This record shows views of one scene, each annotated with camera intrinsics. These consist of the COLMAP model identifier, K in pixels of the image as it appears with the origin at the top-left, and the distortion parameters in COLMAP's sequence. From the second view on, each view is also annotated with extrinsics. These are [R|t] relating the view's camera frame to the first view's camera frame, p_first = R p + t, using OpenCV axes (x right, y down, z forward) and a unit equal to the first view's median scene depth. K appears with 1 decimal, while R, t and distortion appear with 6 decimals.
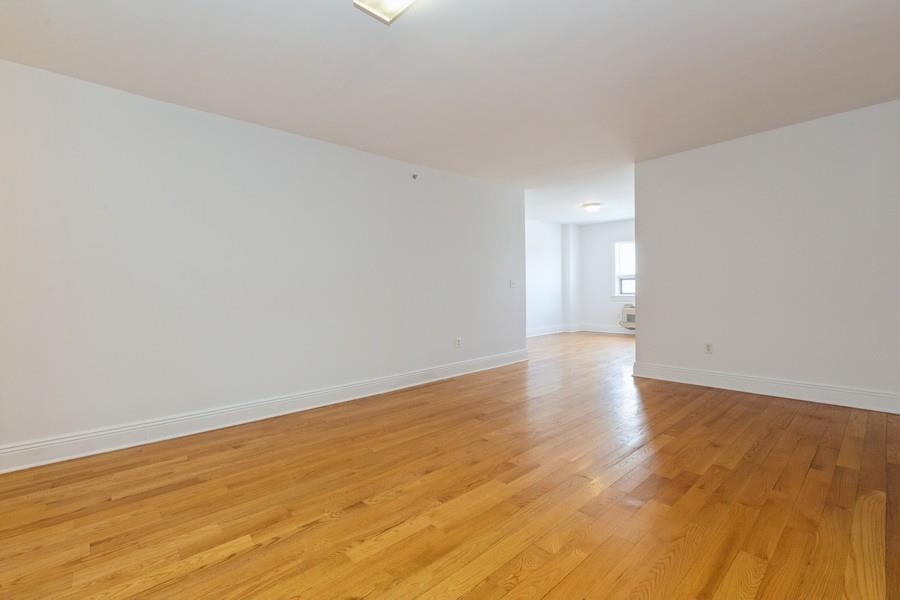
lens RADIAL K [[406.0, 0, 450.2], [0, 406.0, 291.3], [0, 0, 1]] dist [0.002797, 0.000116]
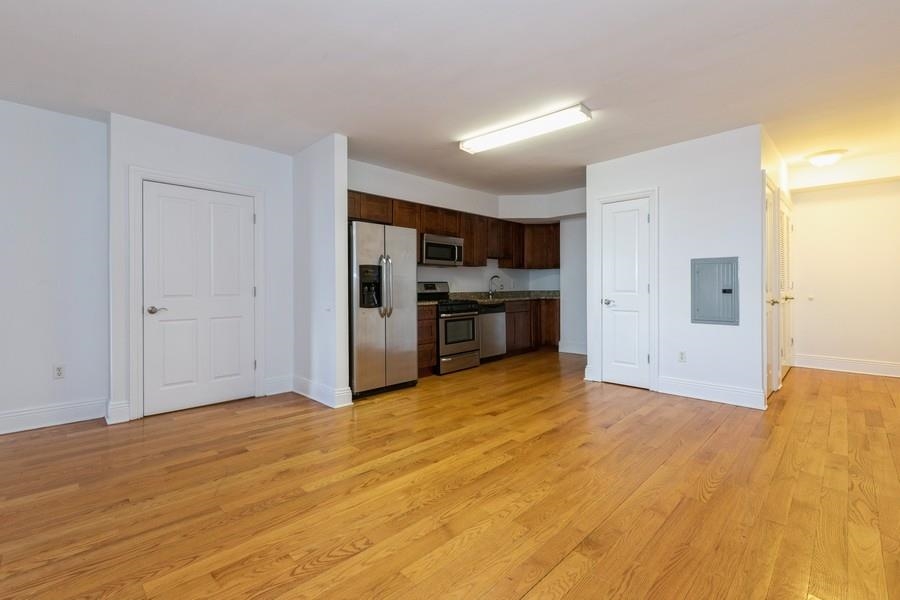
lens RADIAL K [[409.2, 0, 448.4], [0, 409.2, 287.8], [0, 0, 1]] dist [0.002689, 0.000660]
pose [[-0.998595, 0.022391, -0.048033, 0.399227], [0.022156, 0.999740, 0.005422, -0.019724], [0.048142, 0.004350, -0.998831, 2.326806]]
